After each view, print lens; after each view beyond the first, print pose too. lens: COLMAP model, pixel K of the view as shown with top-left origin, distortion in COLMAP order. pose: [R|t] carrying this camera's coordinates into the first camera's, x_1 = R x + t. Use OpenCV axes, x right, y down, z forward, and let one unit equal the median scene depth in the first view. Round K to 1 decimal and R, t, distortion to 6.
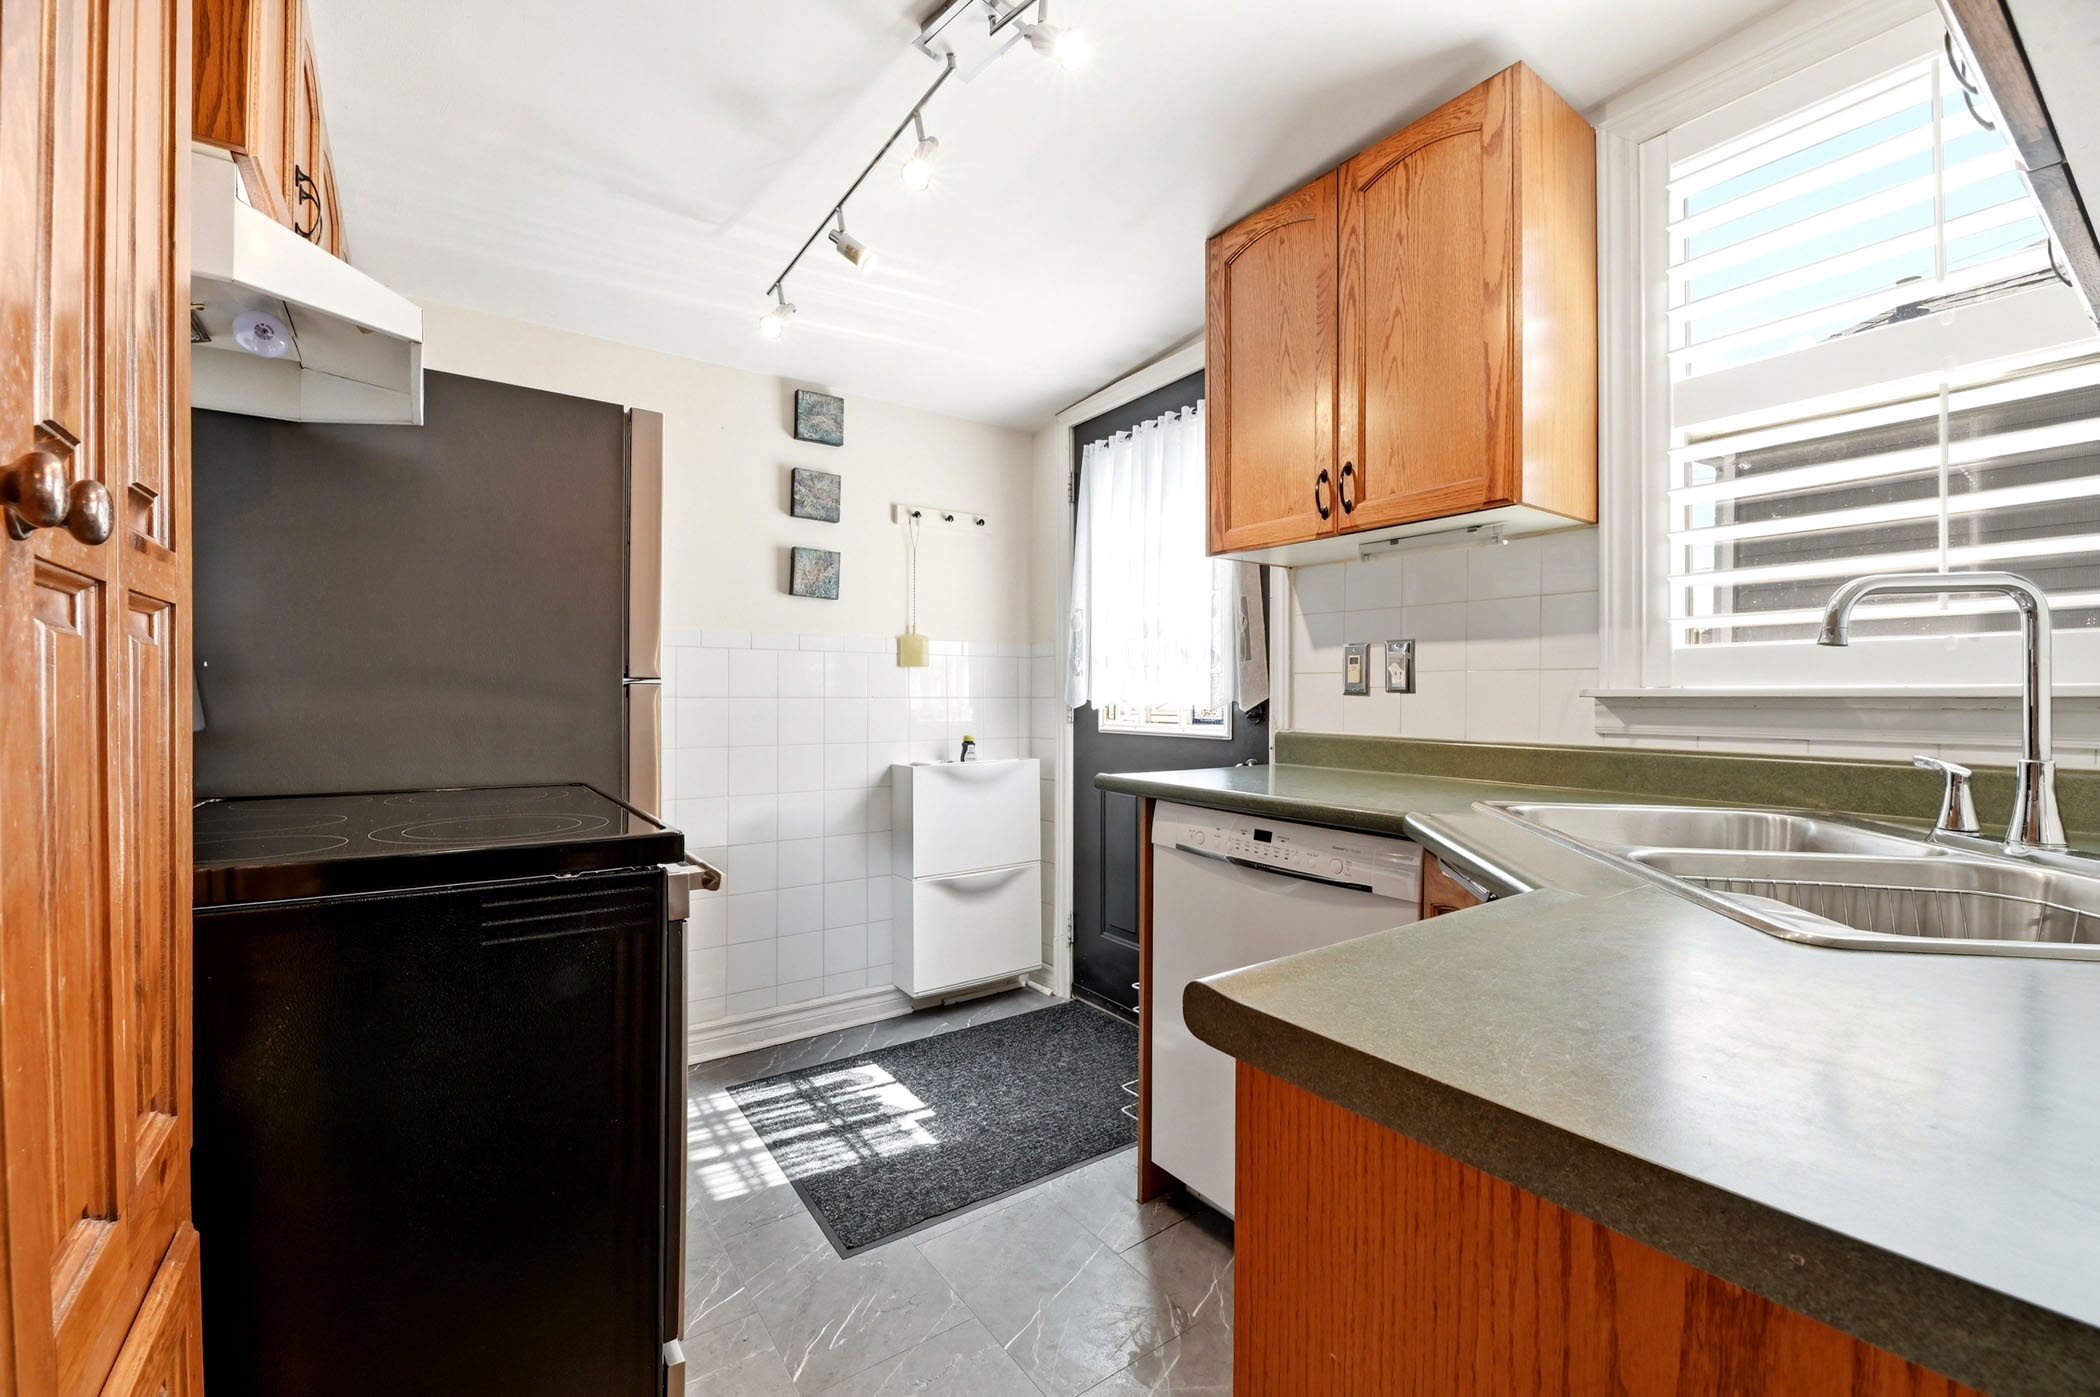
lens RADIAL K [[848.0, 0, 1040.1], [0, 848.0, 696.7], [0, 0, 1]] dist [-0.003075, -0.002569]
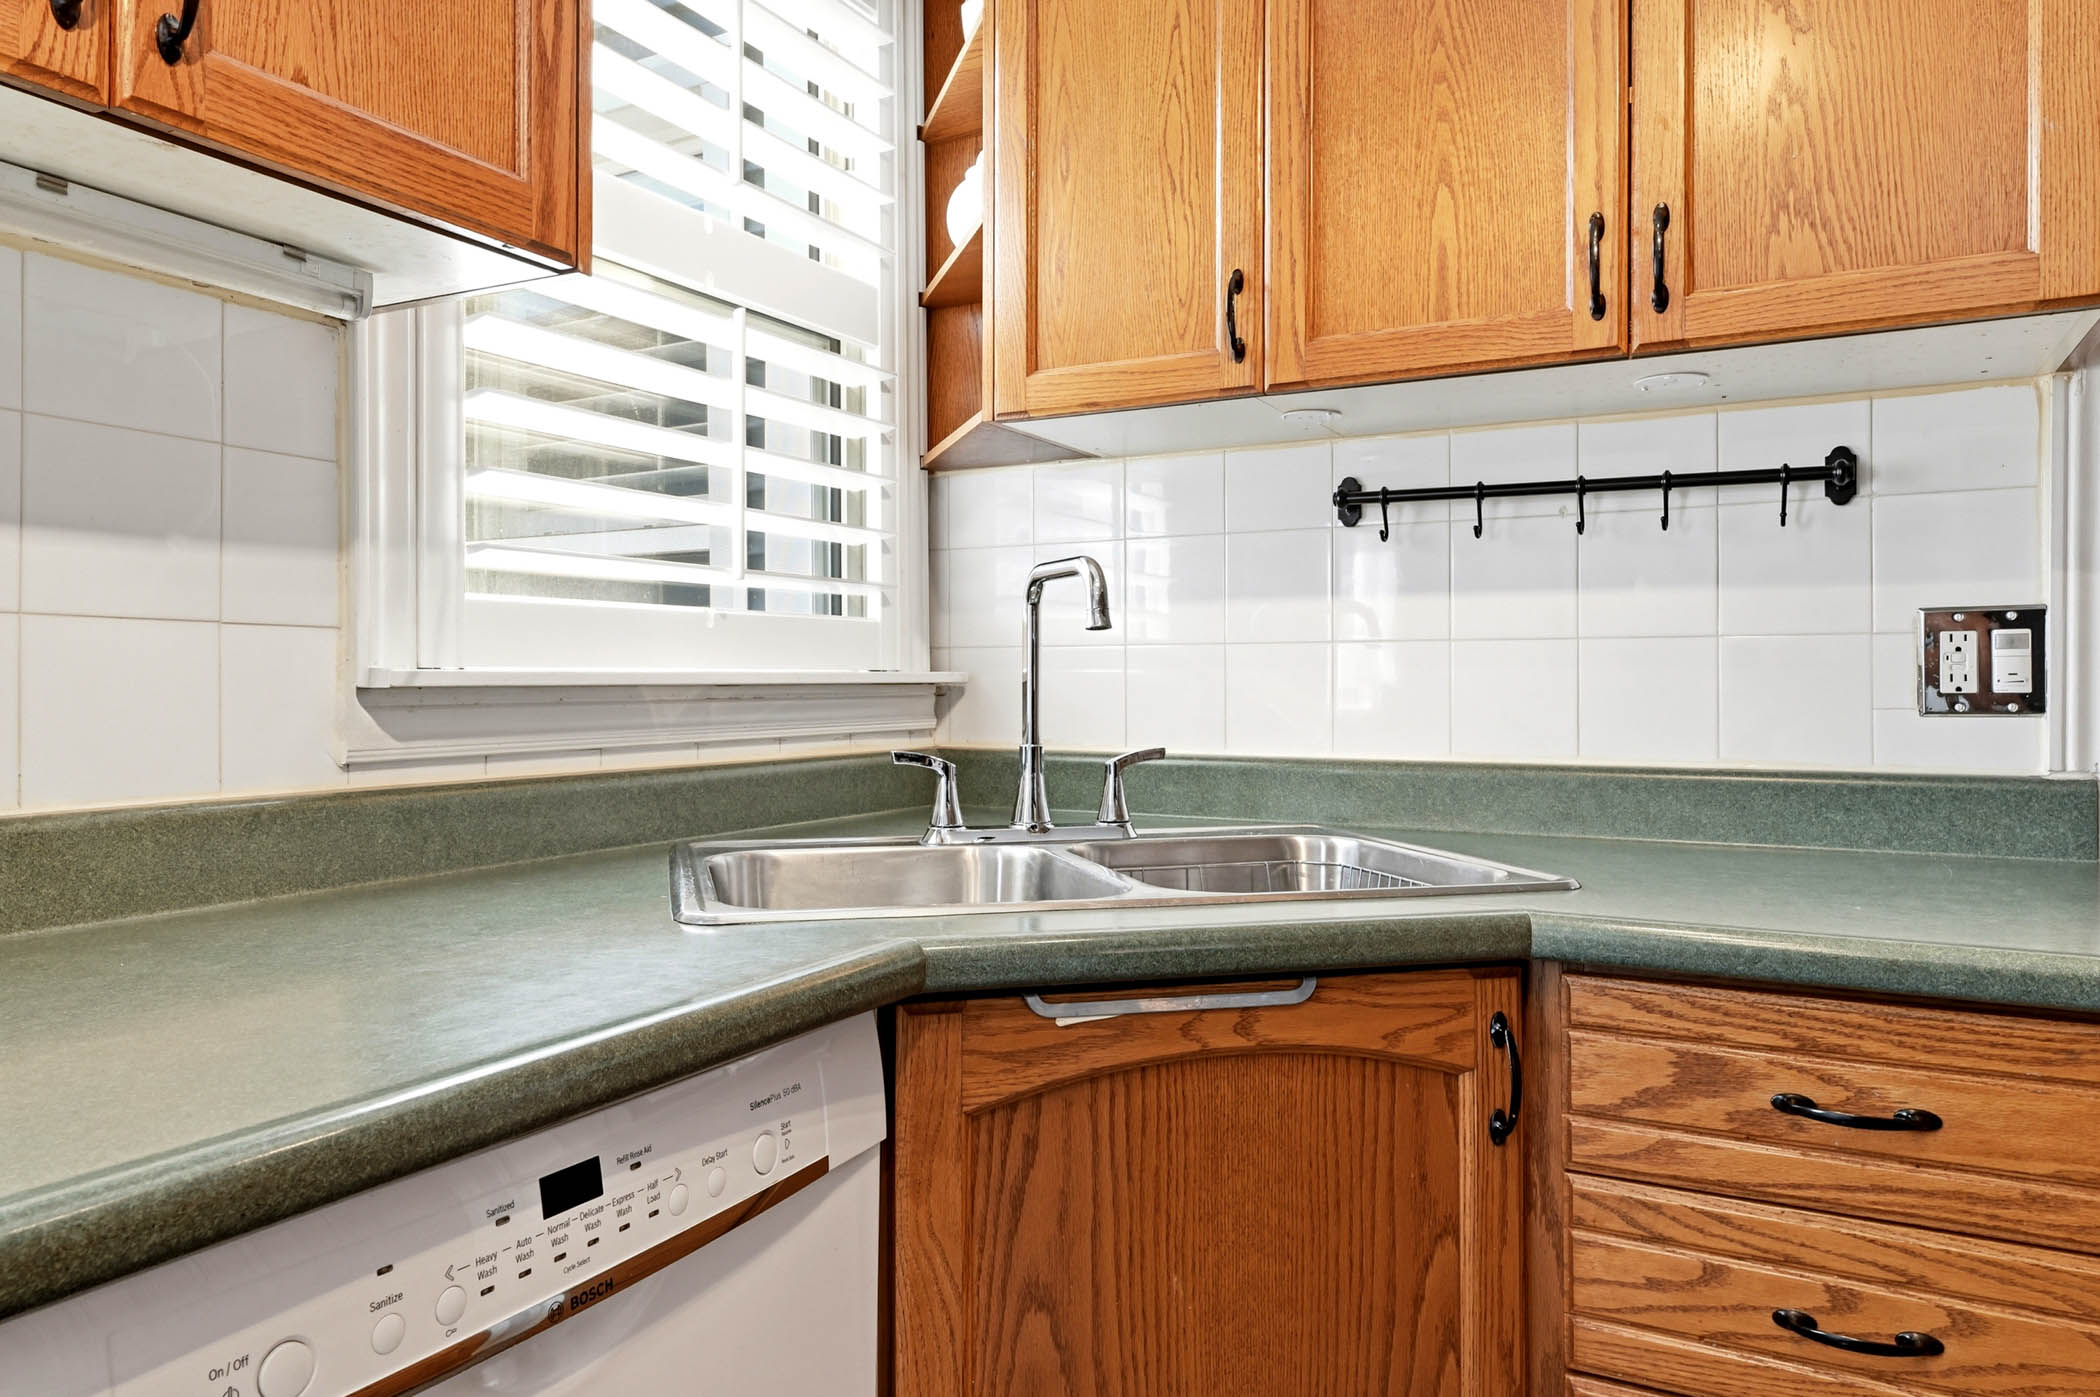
lens RADIAL K [[1365.3, 0, 1038.4], [0, 1365.3, 676.1], [0, 0, 1]] dist [0.011796, -0.005943]
pose [[-0.442248, 0.000254, 0.896893, -0.175096], [0.000333, 1.000000, -0.000119, -0.004840], [-0.896893, 0.000245, -0.442248, 0.862964]]
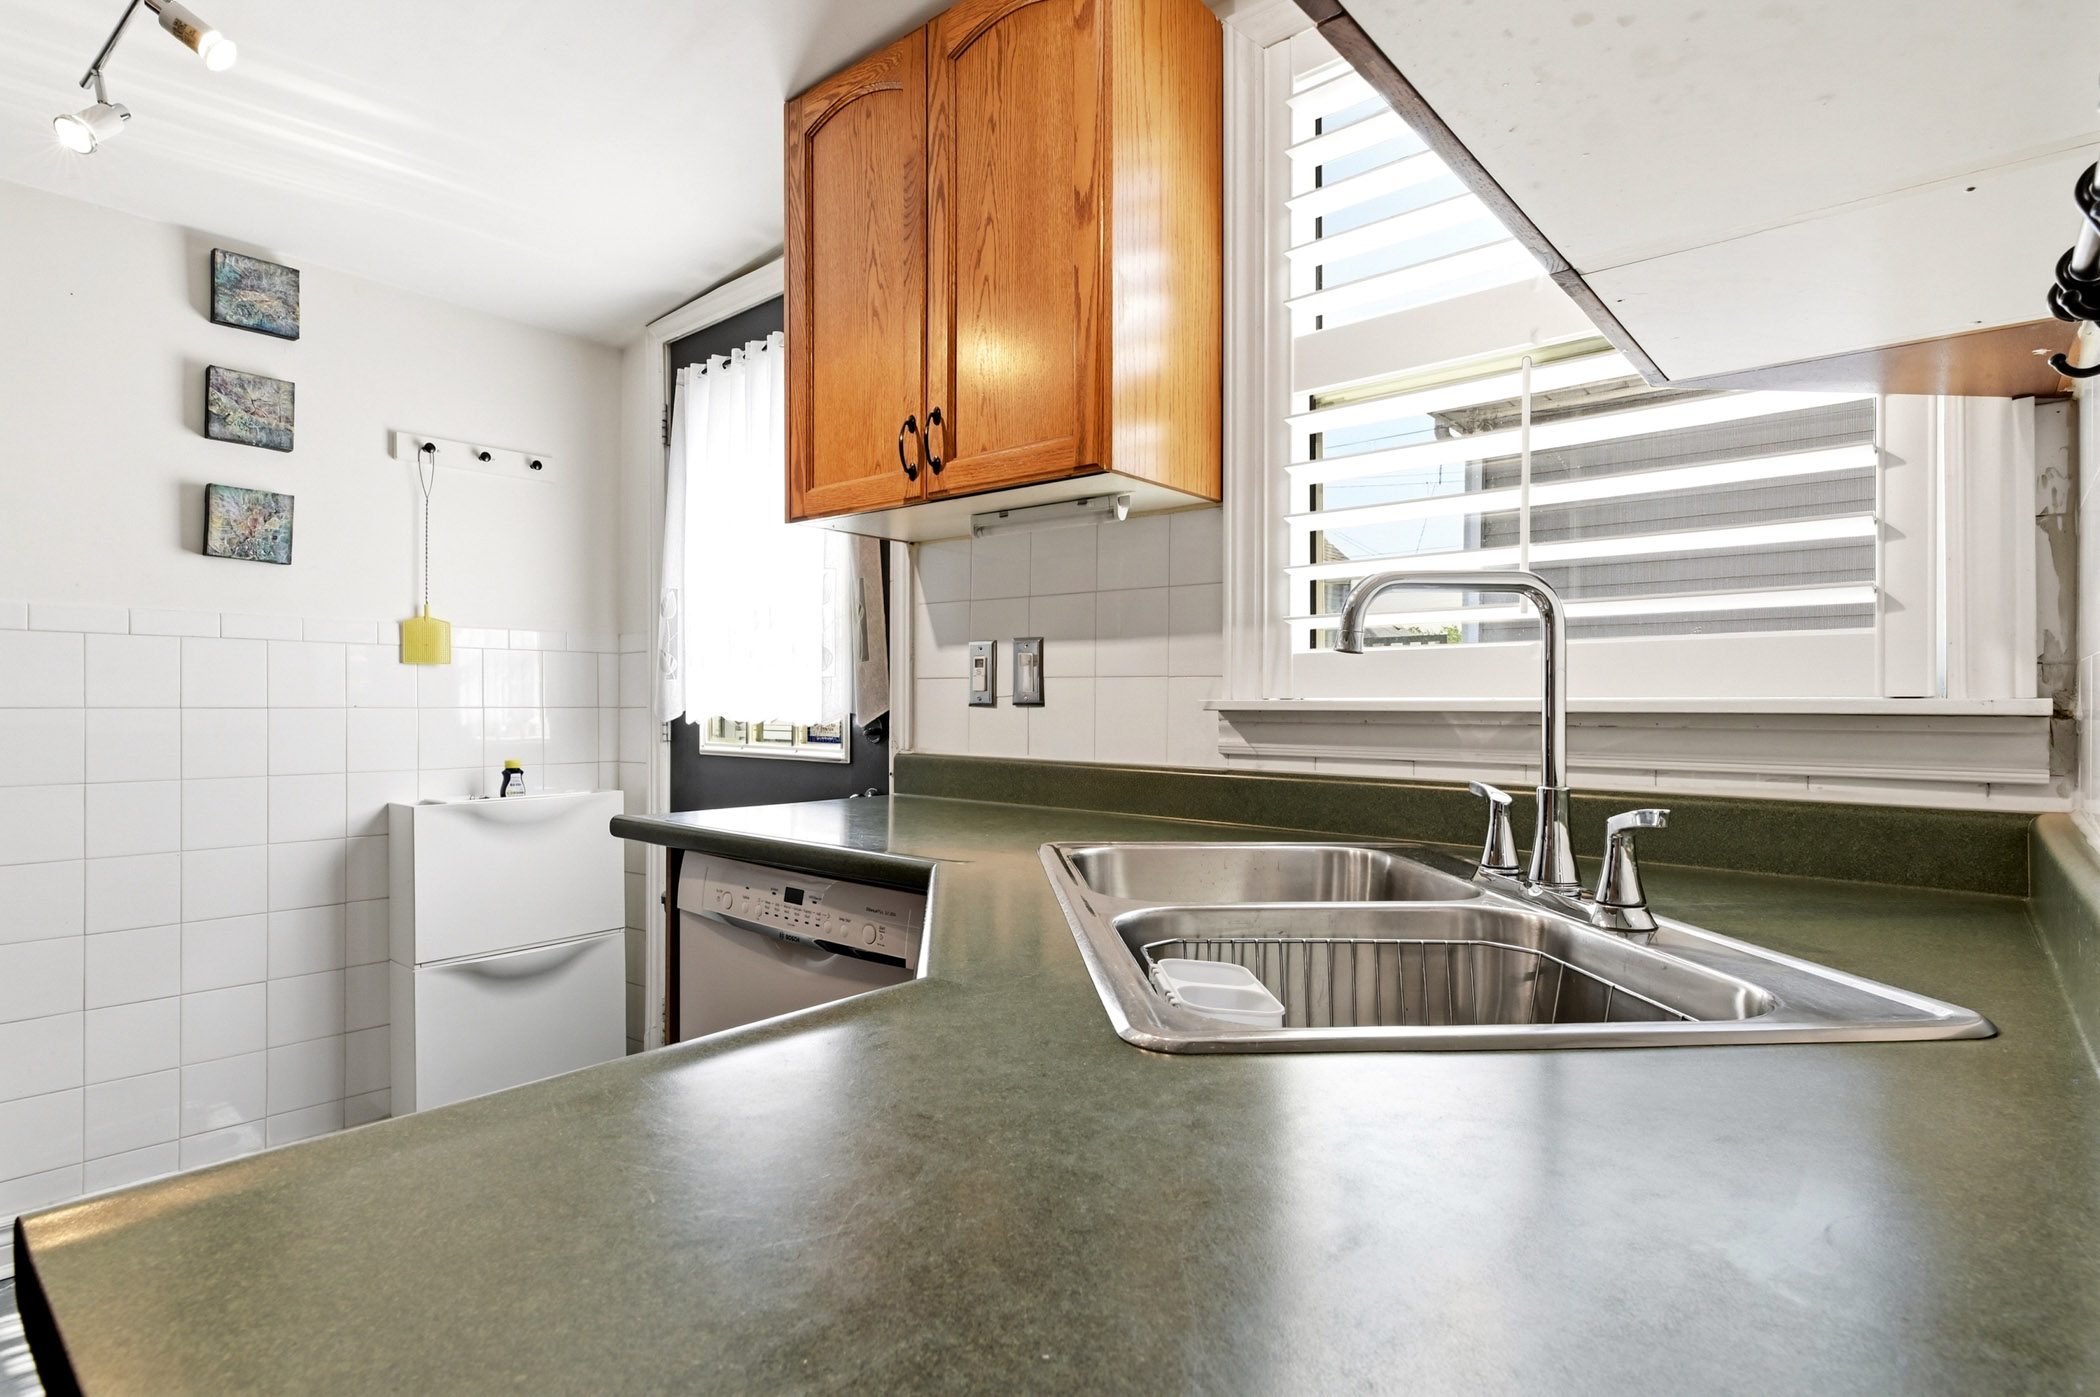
lens RADIAL K [[1051.6, 0, 1044.6], [0, 1051.6, 711.0], [0, 0, 1]] dist [0.002551, 0.000378]
pose [[0.967322, -0.001012, 0.253549, 0.196344], [-0.000959, 0.999970, 0.007650, -0.005612], [-0.253550, -0.007643, 0.967292, 0.035464]]
